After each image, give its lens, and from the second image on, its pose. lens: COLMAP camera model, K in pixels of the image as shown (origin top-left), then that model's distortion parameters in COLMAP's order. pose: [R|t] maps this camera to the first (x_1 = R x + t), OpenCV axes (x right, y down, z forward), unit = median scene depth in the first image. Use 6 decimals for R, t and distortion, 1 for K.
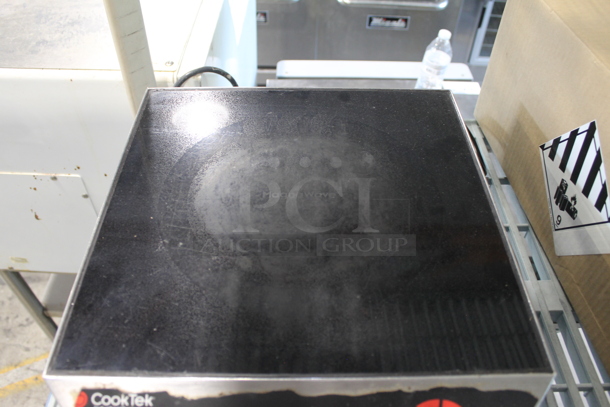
lens RADIAL K [[507.0, 0, 305.0], [0, 507.0, 203.5], [0, 0, 1]] dist [-0.161887, 0.143305]
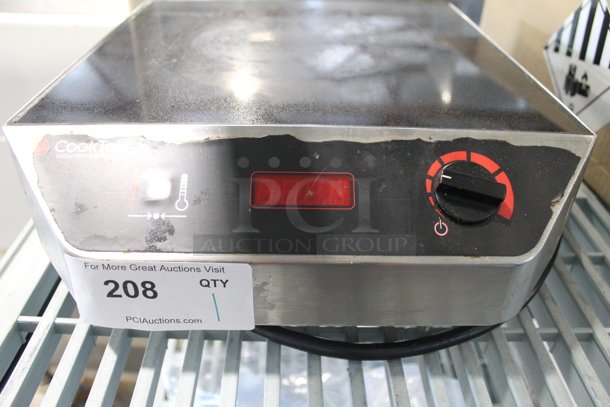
lens RADIAL K [[496.5, 0, 306.1], [0, 496.5, 196.4], [0, 0, 1]] dist [-0.149192, 0.121345]
pose [[0.999958, 0.007992, 0.004377, -0.003133], [-0.007020, 0.981923, -0.189149, 0.447949], [-0.005809, 0.189111, 0.981939, 0.136583]]
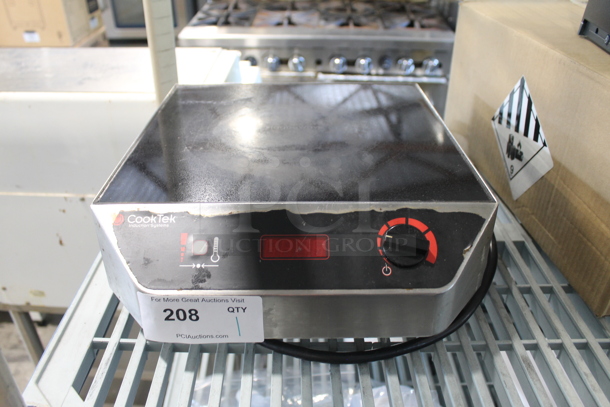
lens RADIAL K [[496.5, 0, 306.1], [0, 496.5, 196.4], [0, 0, 1]] dist [-0.149192, 0.121345]
pose [[0.999939, -0.010808, -0.002404, 0.017968], [0.009800, 0.965011, -0.262028, 0.474051], [0.005152, 0.261988, 0.965057, -0.156428]]
